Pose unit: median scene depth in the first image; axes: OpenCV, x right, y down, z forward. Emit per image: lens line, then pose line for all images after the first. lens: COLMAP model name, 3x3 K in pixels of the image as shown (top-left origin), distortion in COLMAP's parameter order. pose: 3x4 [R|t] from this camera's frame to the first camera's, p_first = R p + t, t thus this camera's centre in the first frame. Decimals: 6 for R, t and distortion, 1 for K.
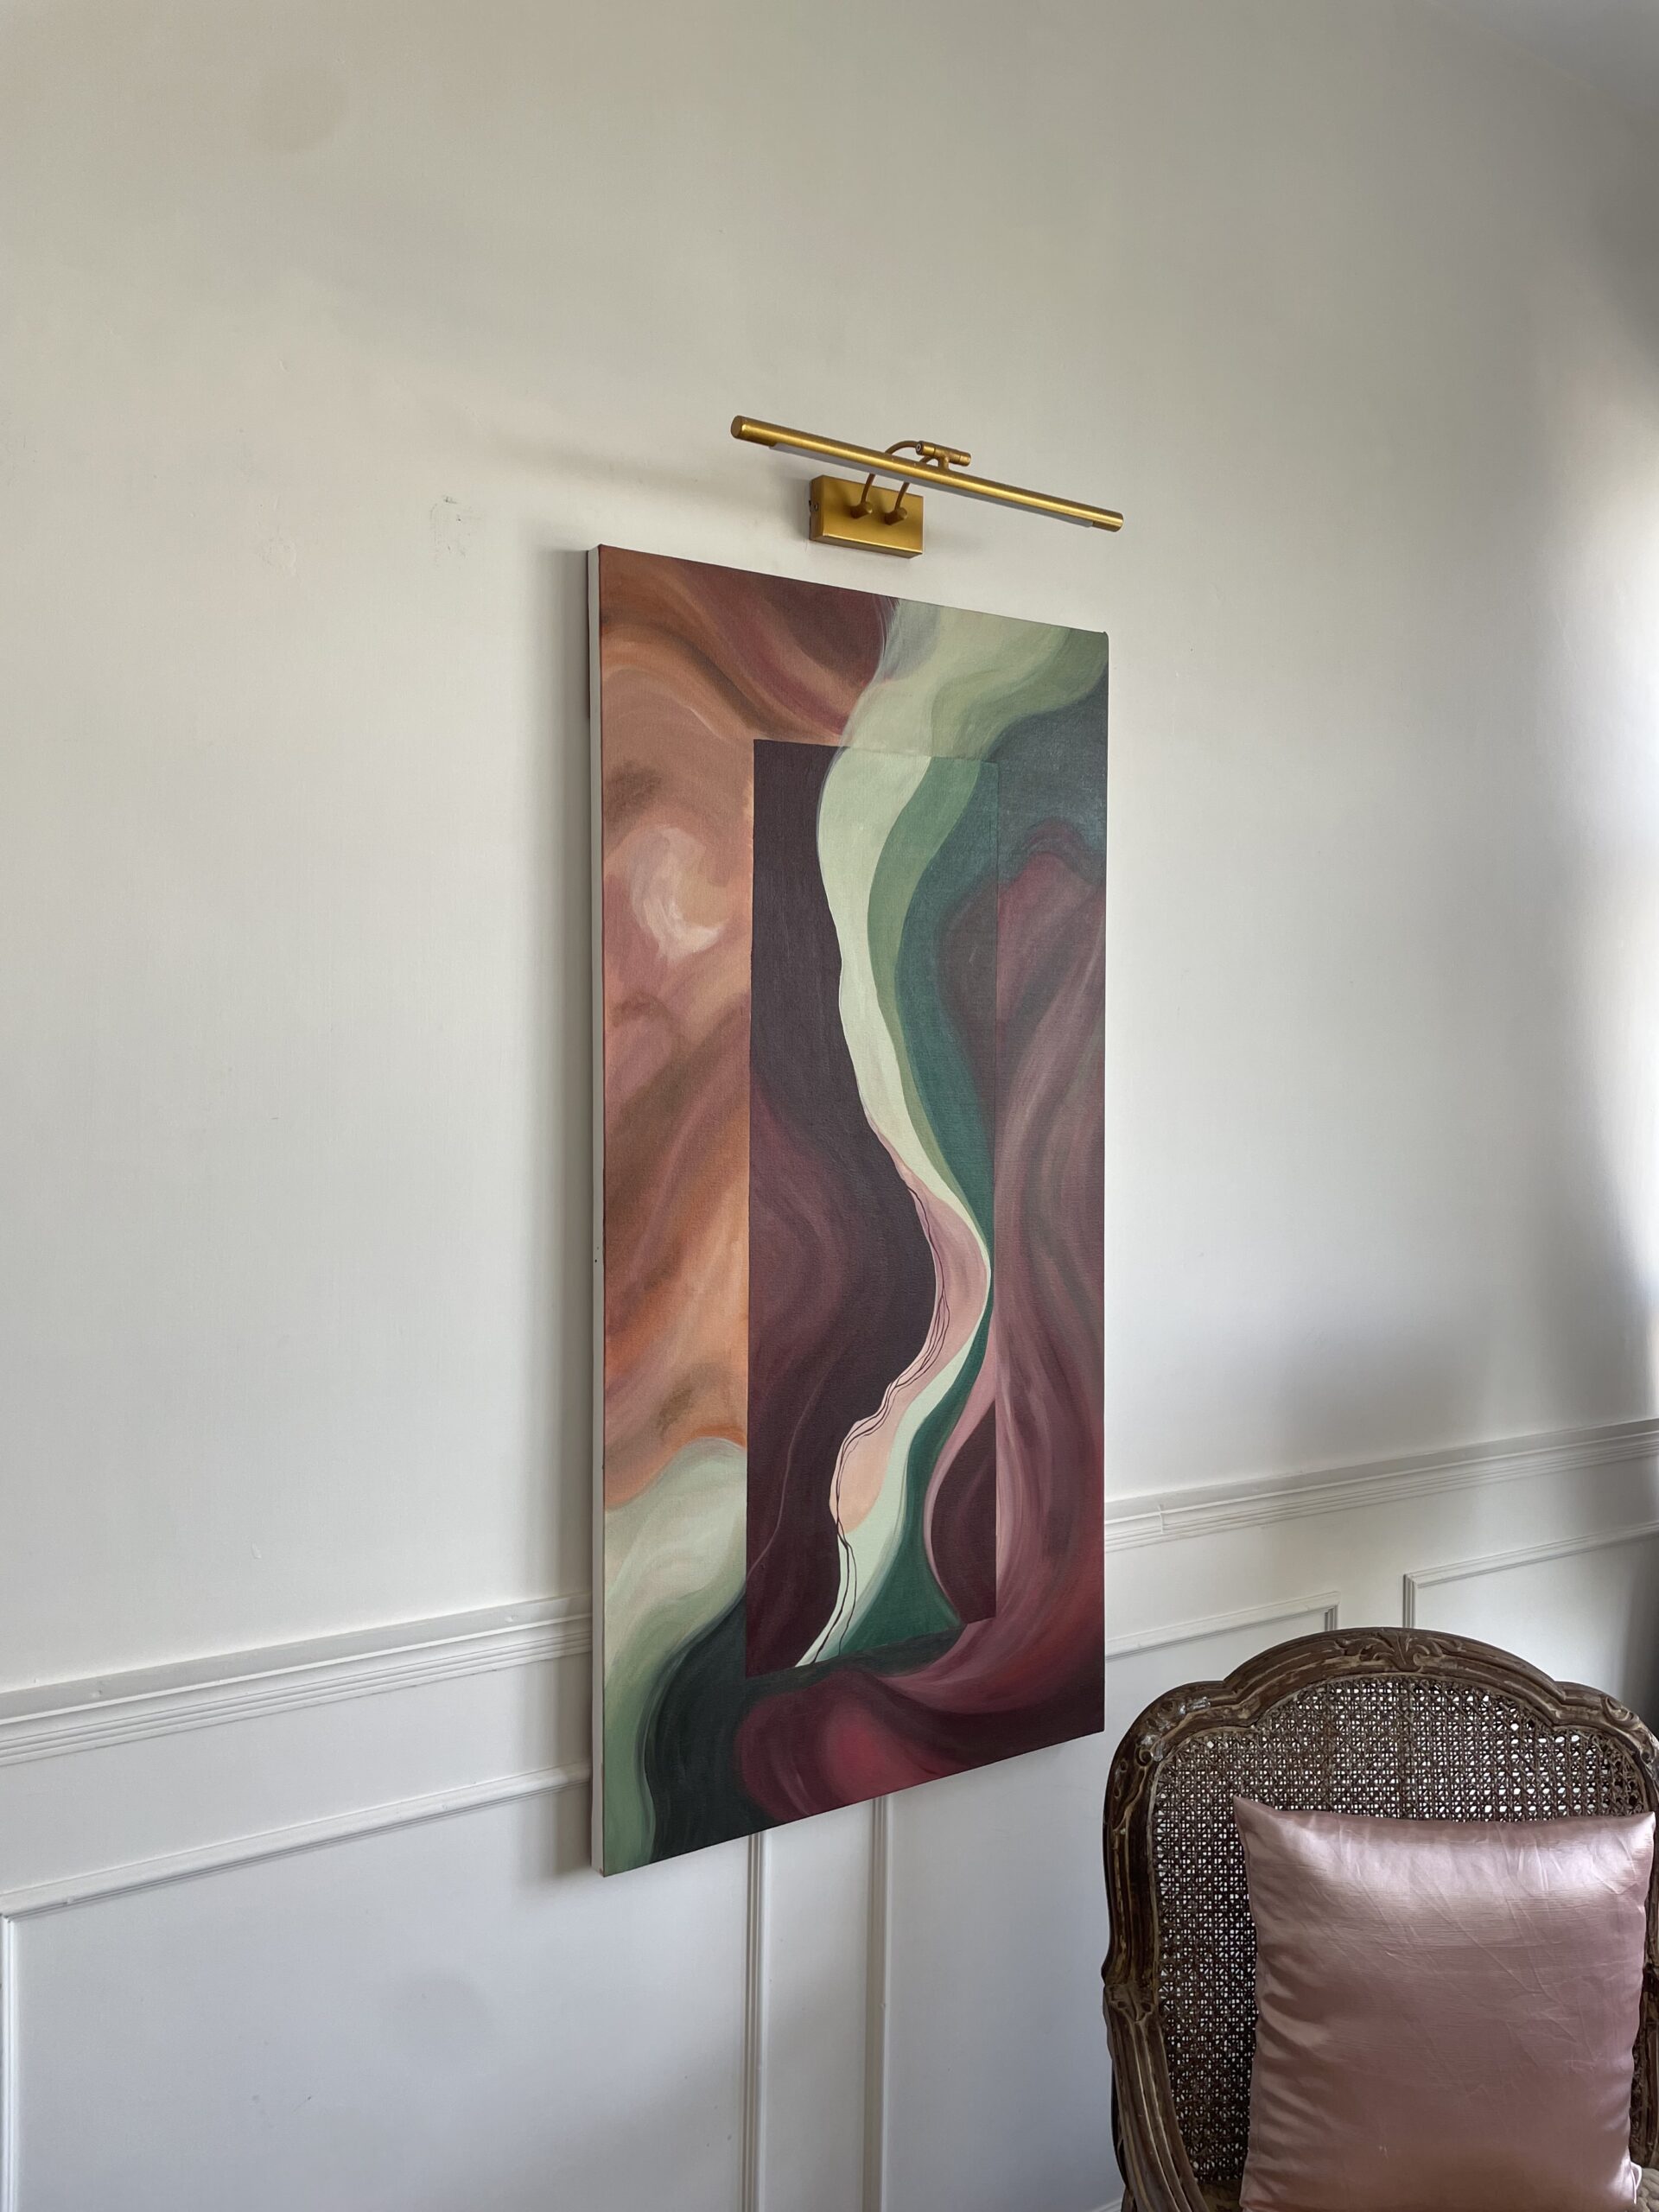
lens RADIAL K [[1701.2, 0, 856.5], [0, 1701.2, 1091.3], [0, 0, 1]] dist [0.055769, -0.081823]
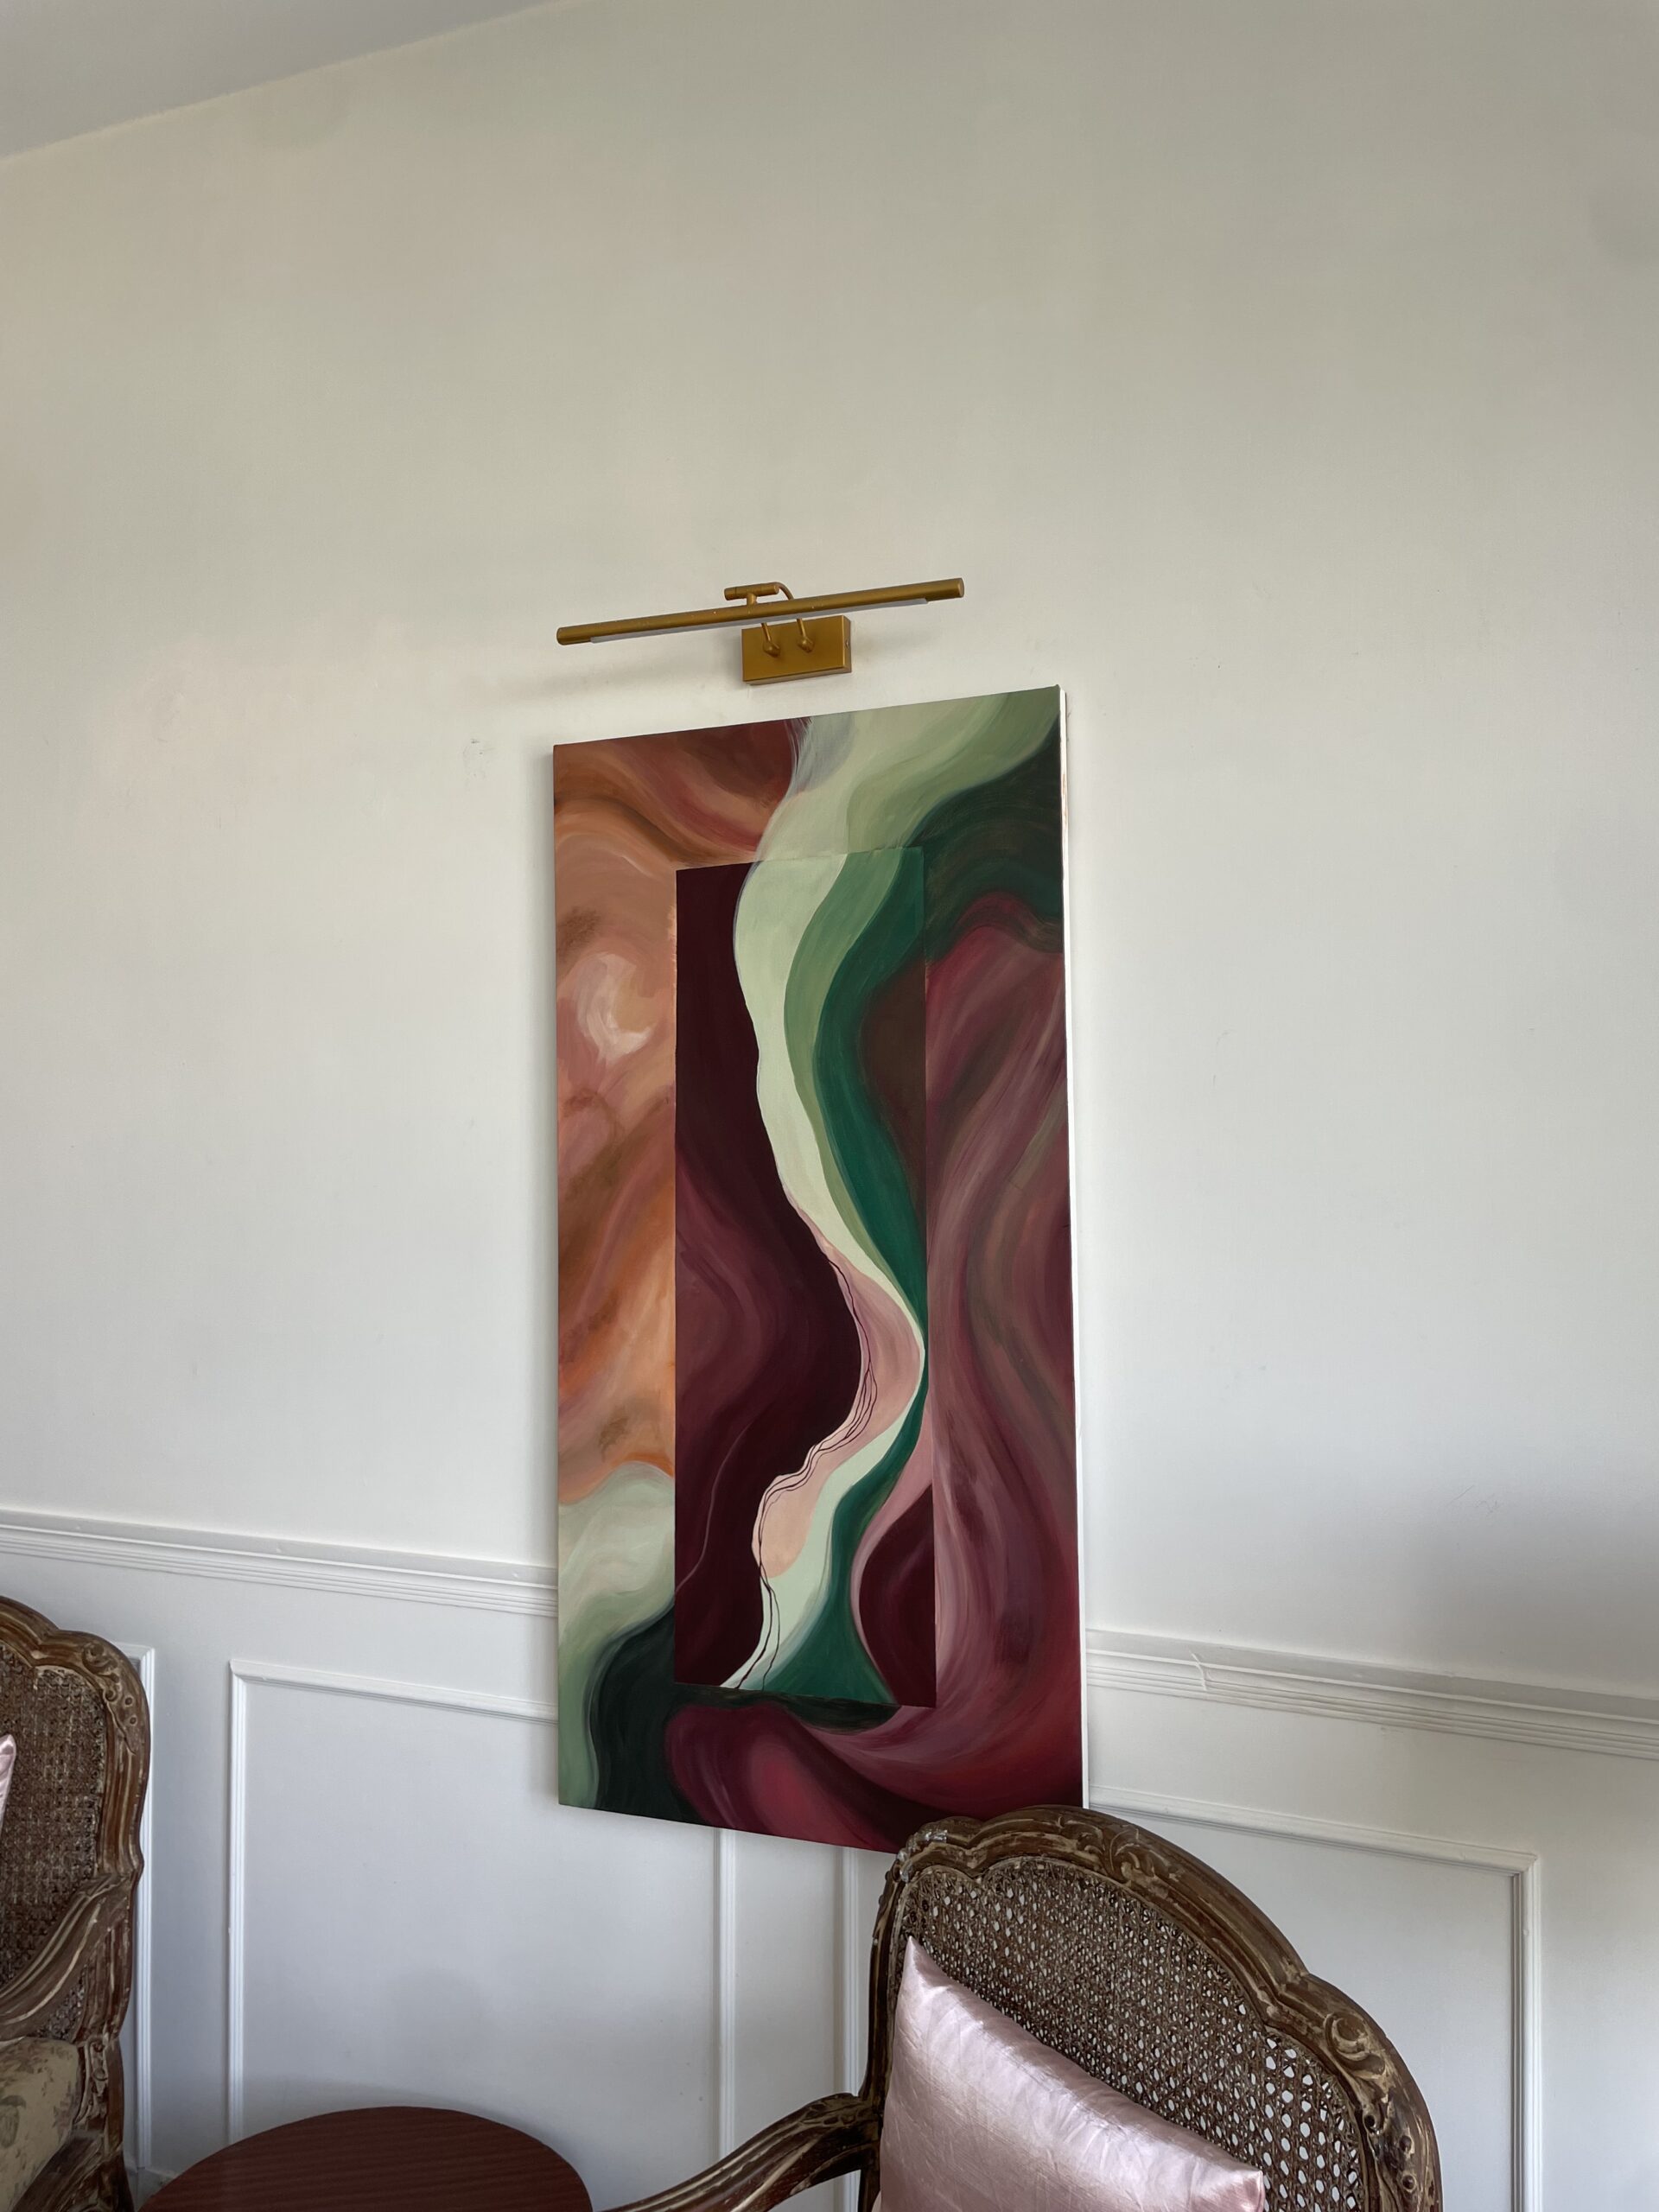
lens RADIAL K [[1701.2, 0, 837.4], [0, 1701.2, 1088.2], [0, 0, 1]] dist [0.055769, -0.081823]
pose [[0.570955, -0.038207, -0.820092, 0.935632], [-0.007845, 0.998617, -0.051986, 0.004284], [0.820944, 0.036115, 0.569865, 0.411926]]
